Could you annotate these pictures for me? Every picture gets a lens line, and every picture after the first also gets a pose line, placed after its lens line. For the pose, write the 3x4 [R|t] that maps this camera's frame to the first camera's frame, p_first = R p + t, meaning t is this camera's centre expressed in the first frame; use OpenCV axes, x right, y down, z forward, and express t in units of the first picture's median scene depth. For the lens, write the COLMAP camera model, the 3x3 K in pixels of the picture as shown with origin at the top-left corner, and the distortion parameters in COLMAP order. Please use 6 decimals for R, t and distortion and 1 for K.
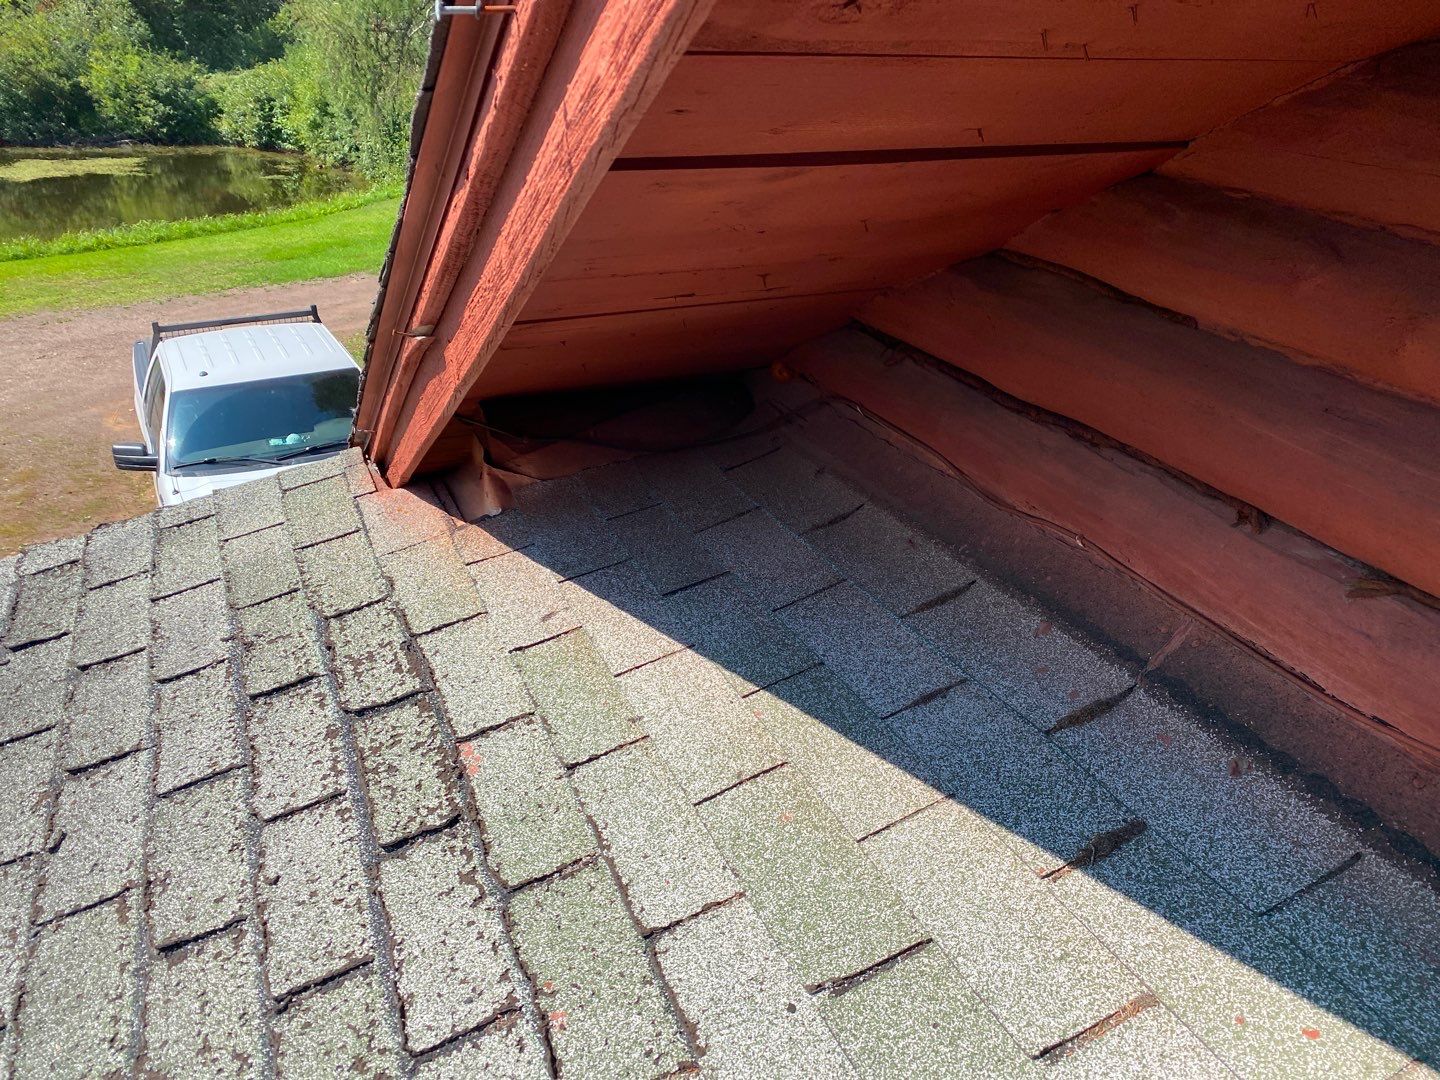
lens RADIAL K [[1101.5, 0, 720.0], [0, 1101.5, 540.0], [0, 0, 1]] dist [0.055763, -0.051024]
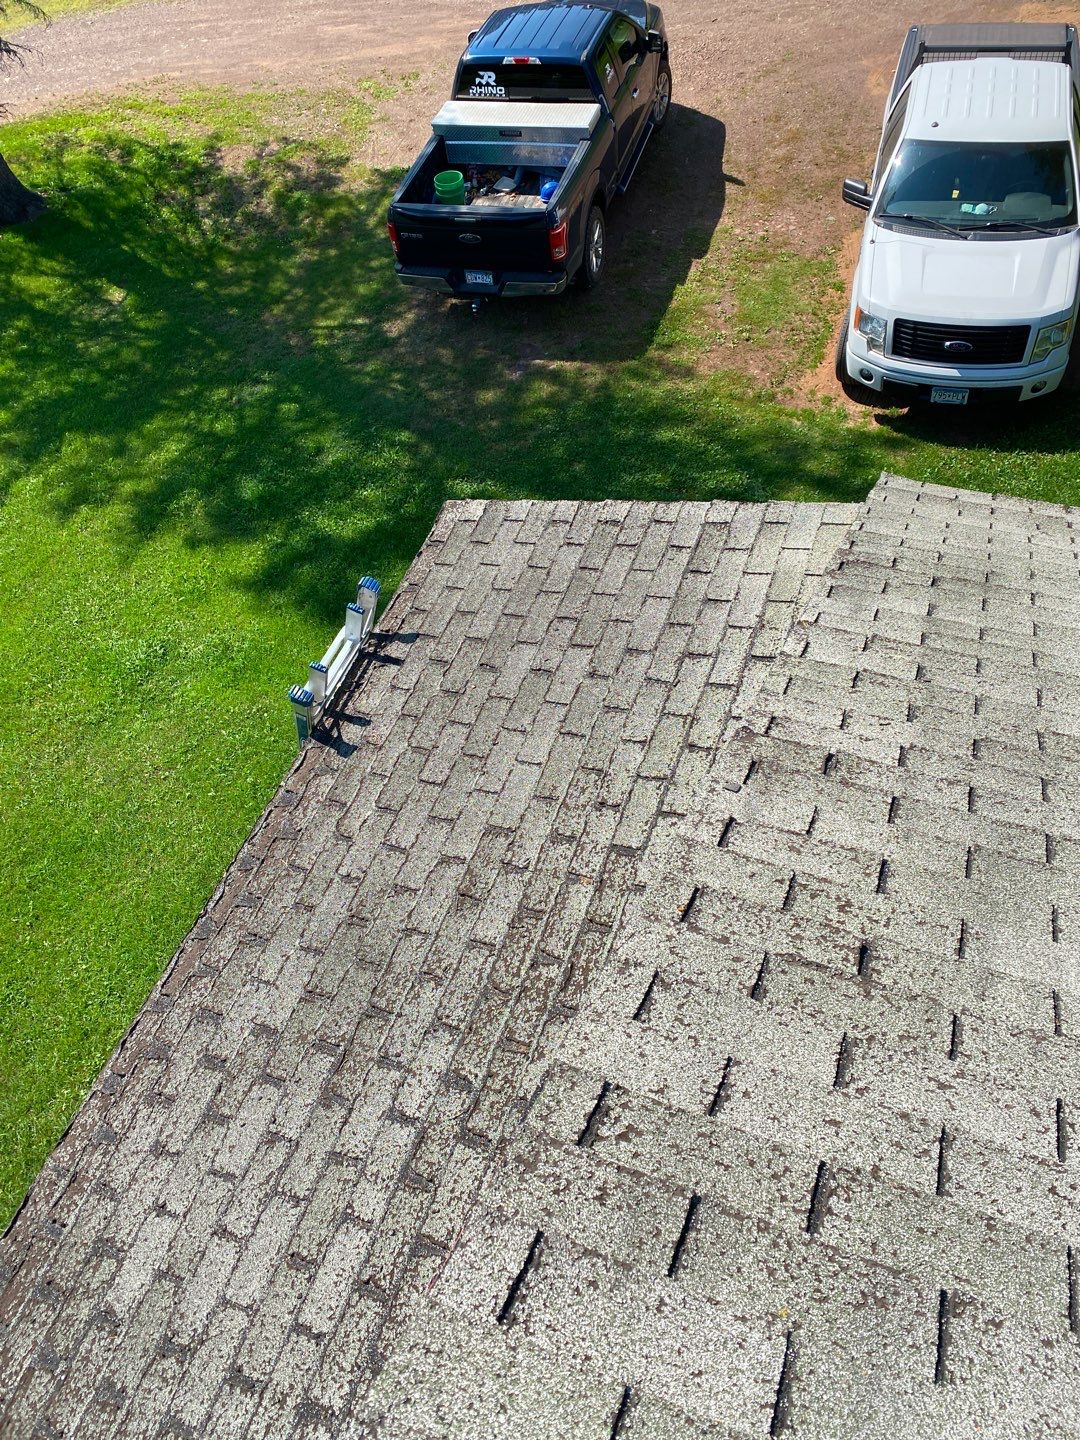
lens RADIAL K [[1101.5, 0, 540.0], [0, 1101.5, 720.0], [0, 0, 1]] dist [0.055763, -0.051024]
pose [[0.709866, 0.507112, -0.488802, 0.576804], [-0.185868, 0.804262, 0.564461, -1.129421], [0.679370, -0.309838, 0.665174, -1.120375]]
